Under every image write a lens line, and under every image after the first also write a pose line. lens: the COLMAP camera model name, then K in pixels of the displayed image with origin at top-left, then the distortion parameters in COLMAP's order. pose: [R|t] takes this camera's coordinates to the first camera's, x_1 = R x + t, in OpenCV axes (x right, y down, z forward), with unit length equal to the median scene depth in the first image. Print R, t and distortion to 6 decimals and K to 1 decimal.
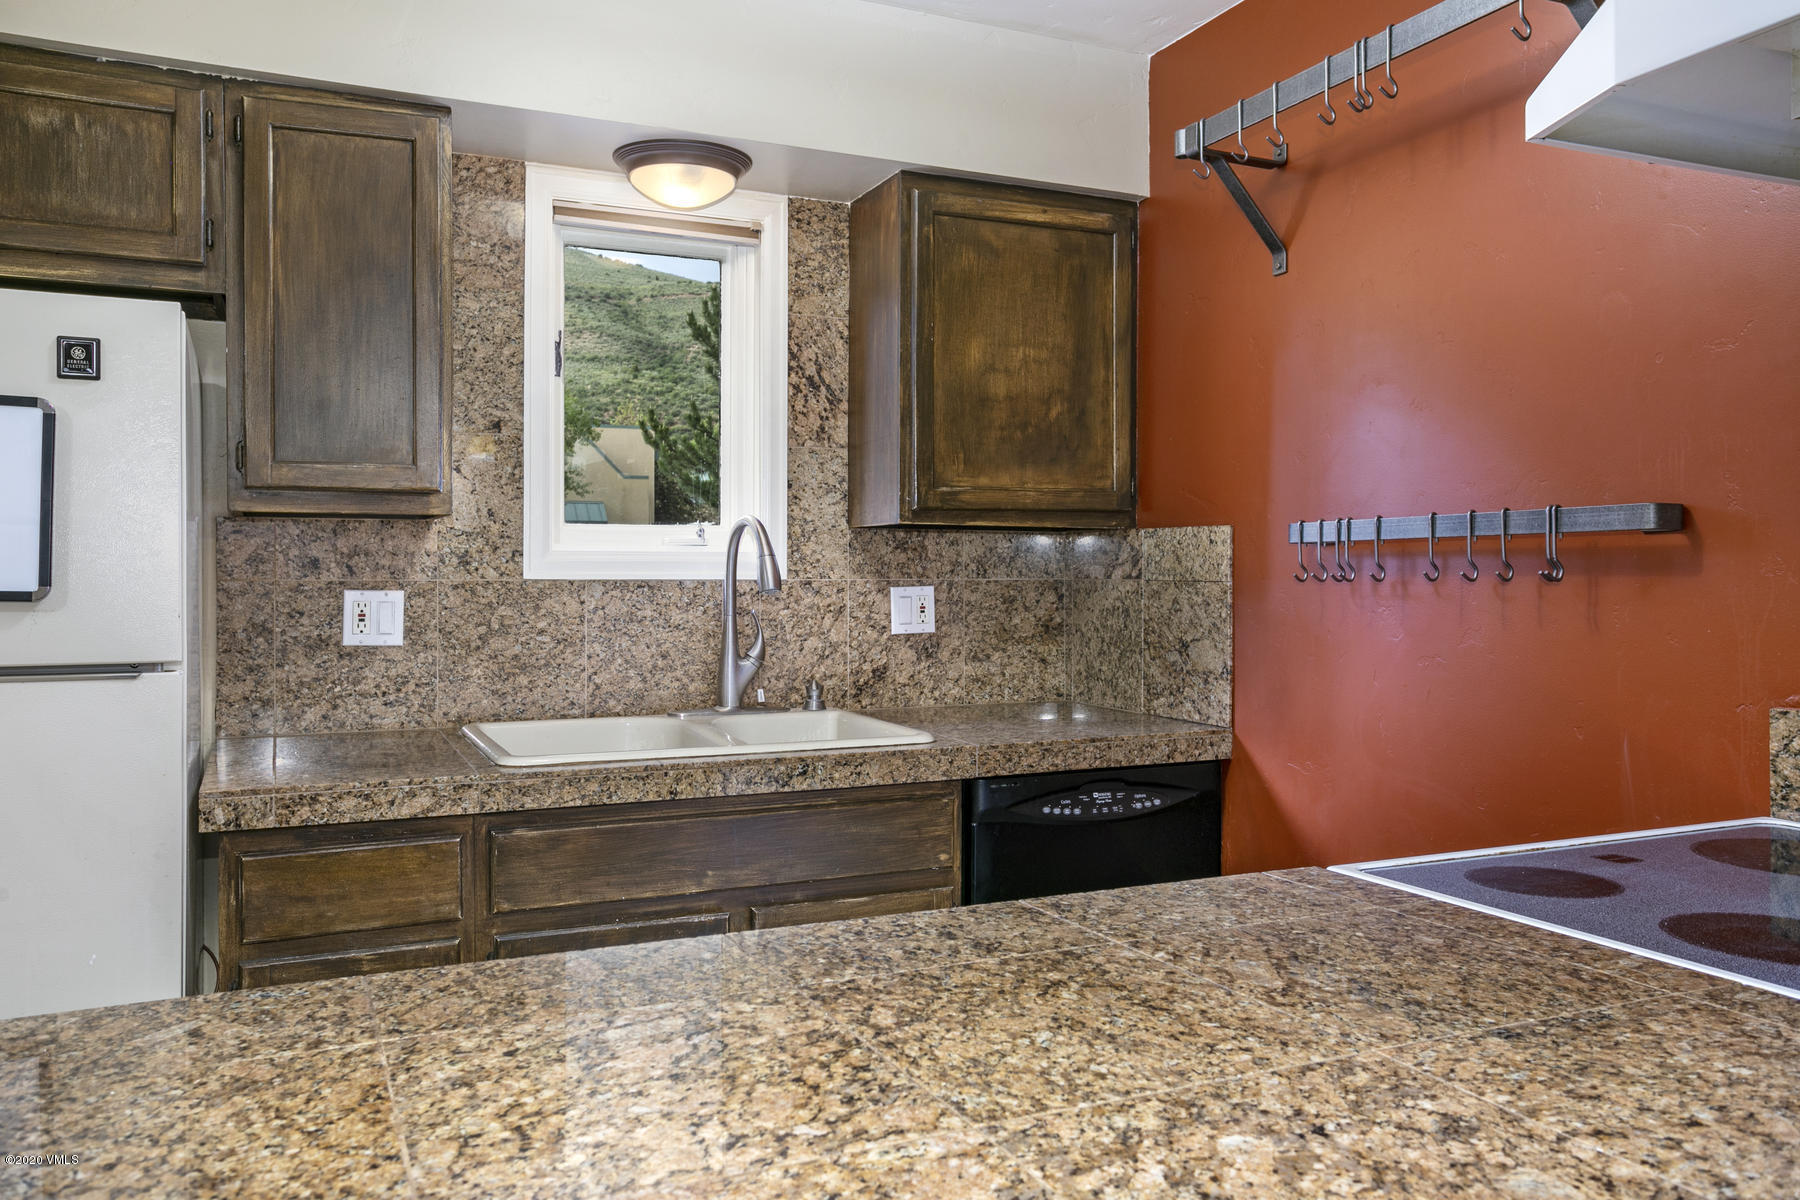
lens RADIAL K [[1358.4, 0, 836.9], [0, 1358.4, 576.0], [0, 0, 1]] dist [-0.013581, 0.007621]
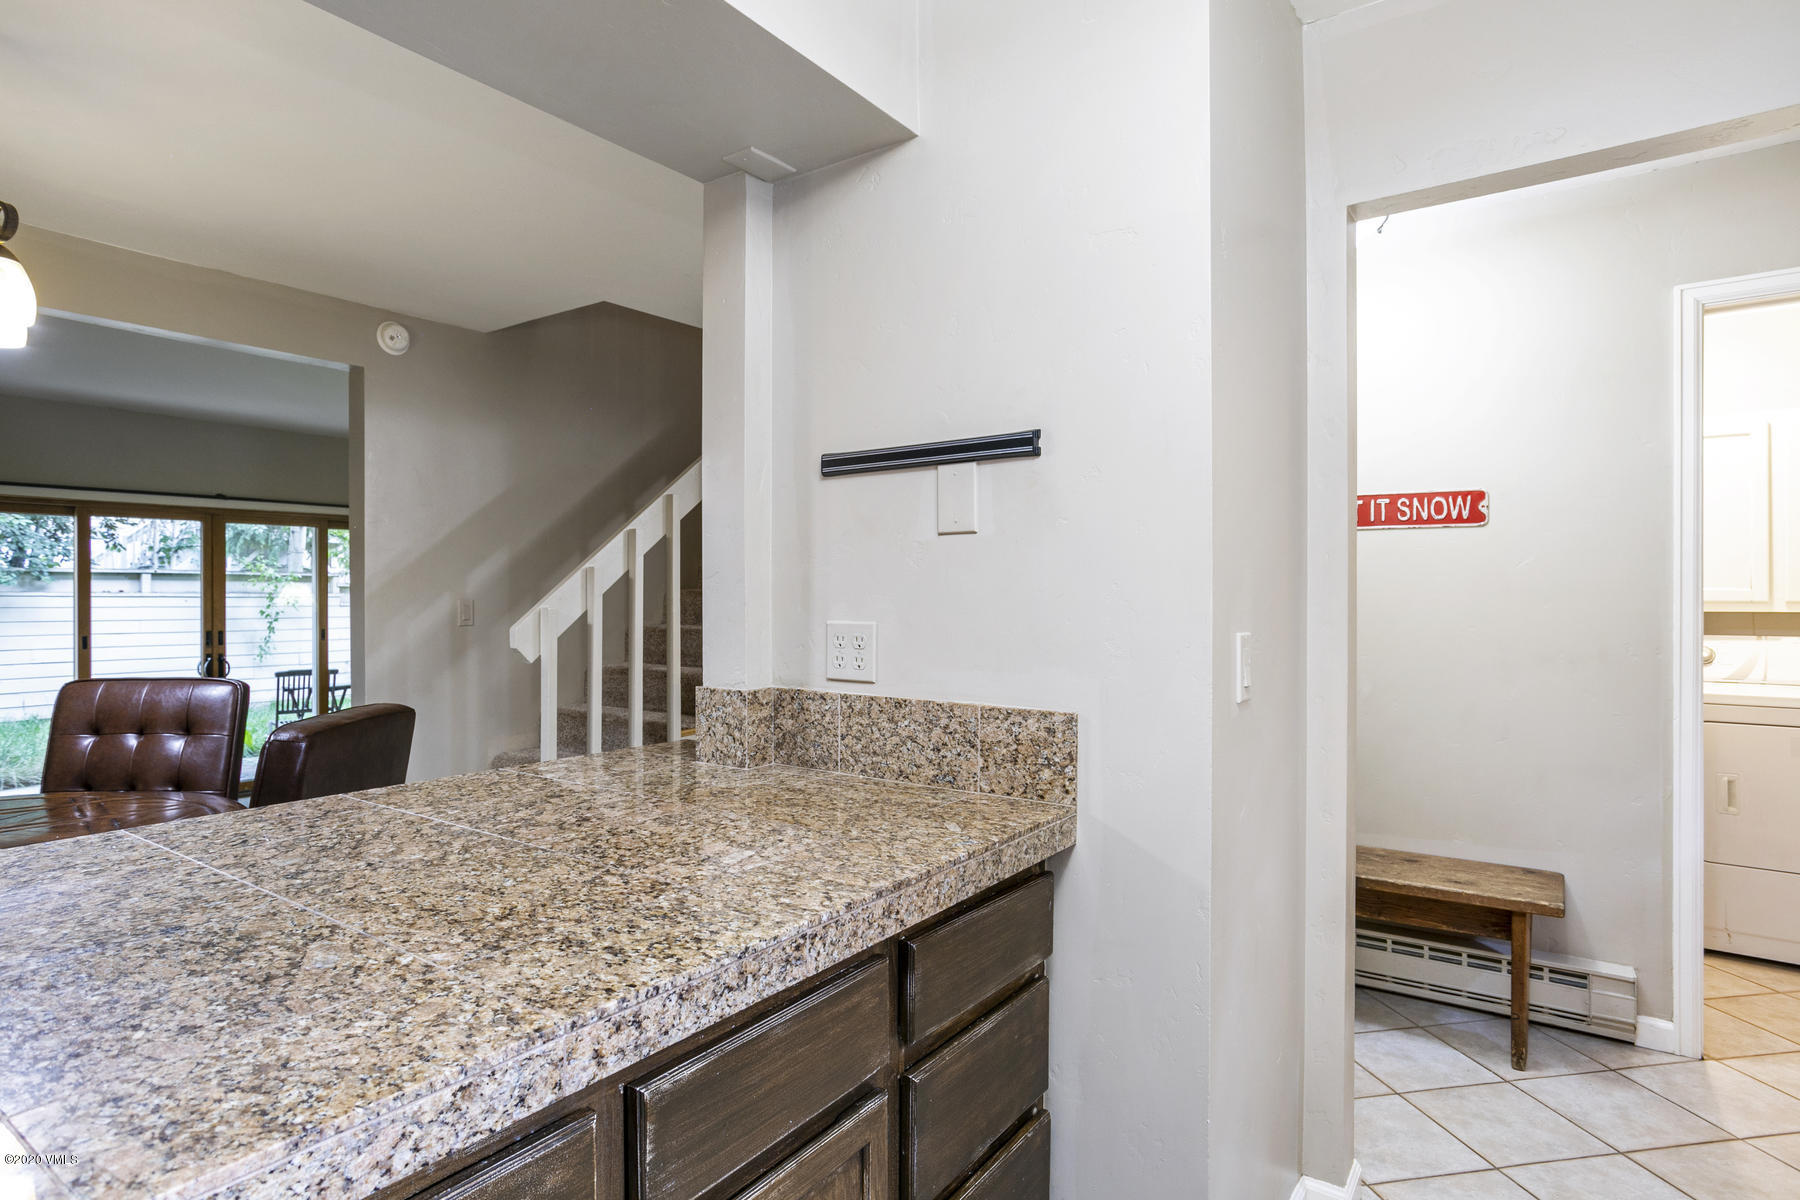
lens RADIAL K [[988.6, 0, 903.6], [0, 988.6, 601.4], [0, 0, 1]] dist [-0.021546, 0.002125]
pose [[-0.841549, 0.002685, -0.540174, 0.164626], [-0.002574, 0.999956, 0.008981, -0.010111], [0.540175, 0.008949, -0.841505, 0.945902]]
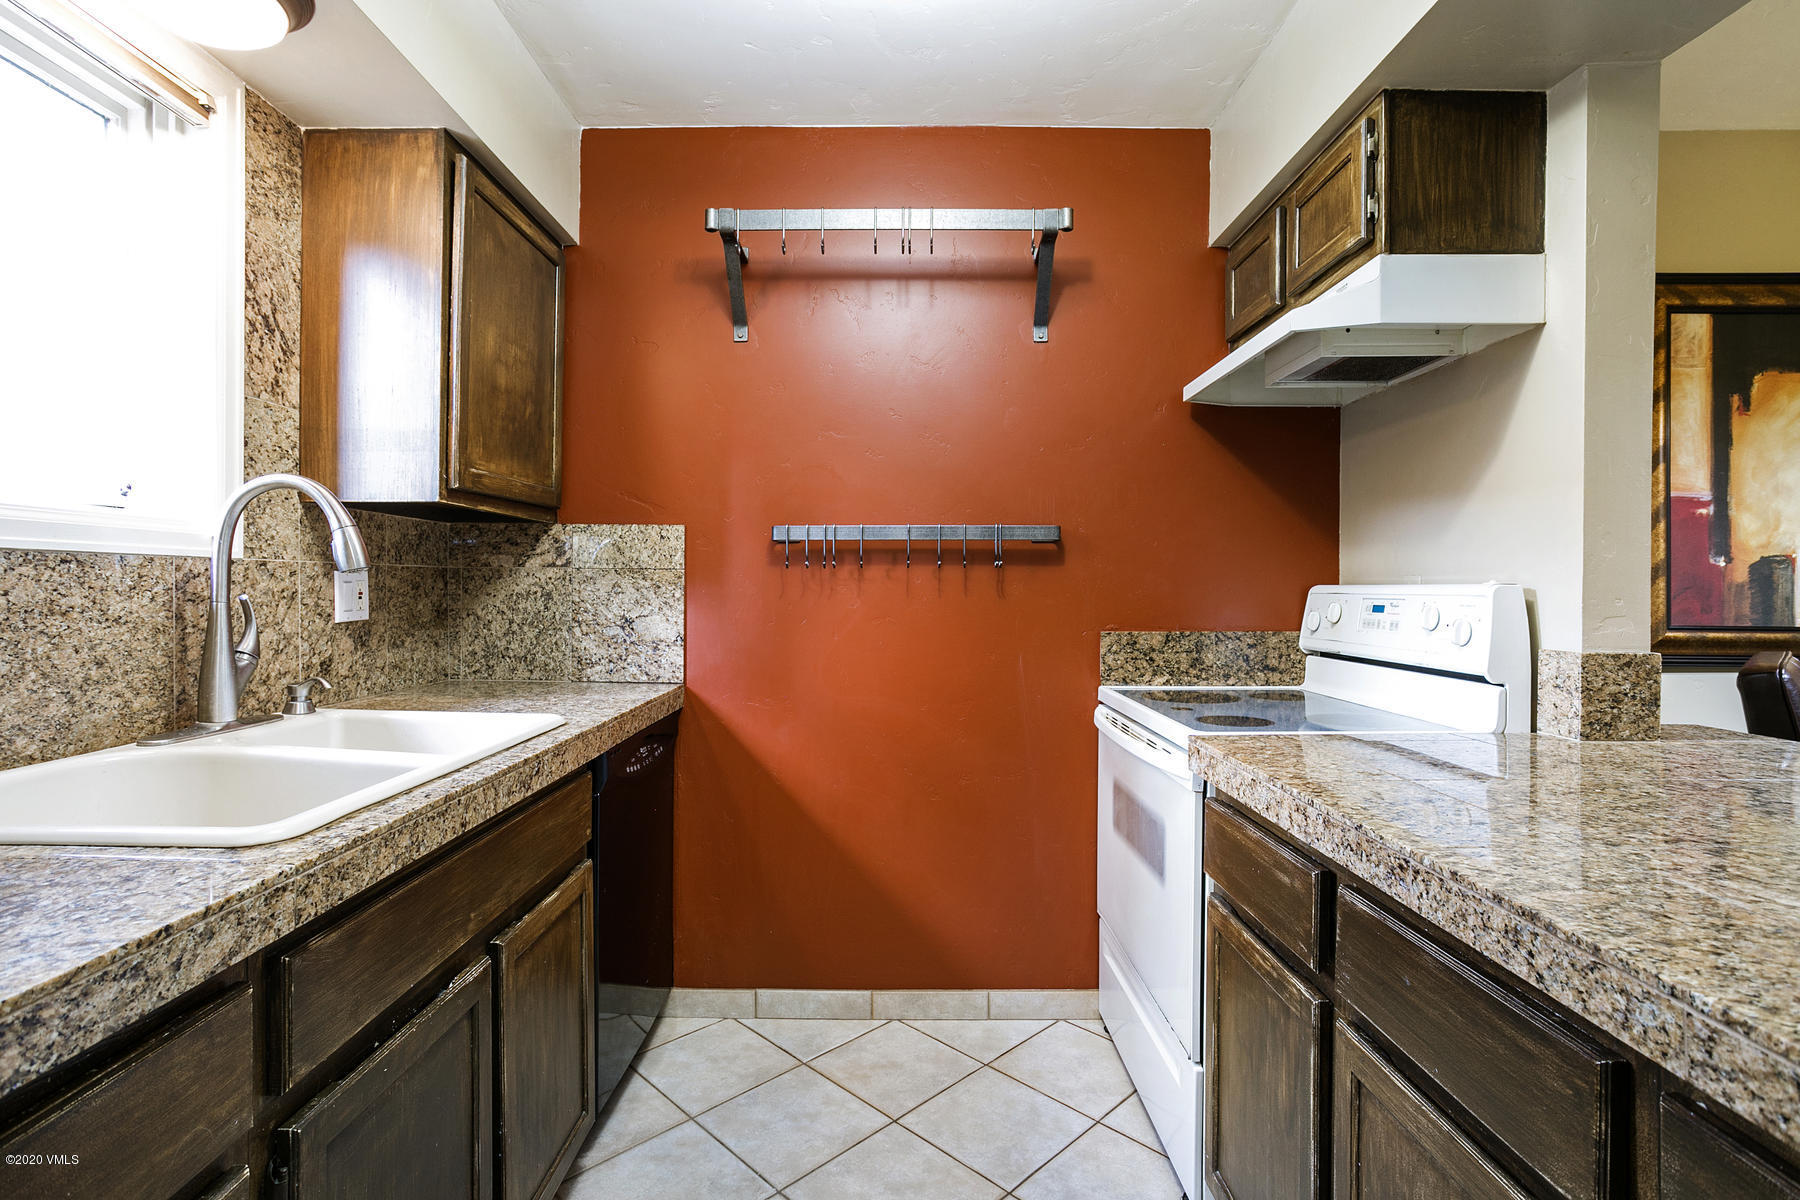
lens RADIAL K [[880.1, 0, 899.2], [0, 880.1, 600.6], [0, 0, 1]] dist [-0.050804, 0.022790]
pose [[0.389316, -0.012768, 0.921016, -0.489789], [-0.003445, 0.999877, 0.015318, 0.025196], [-0.921098, -0.009137, 0.389224, 0.600360]]
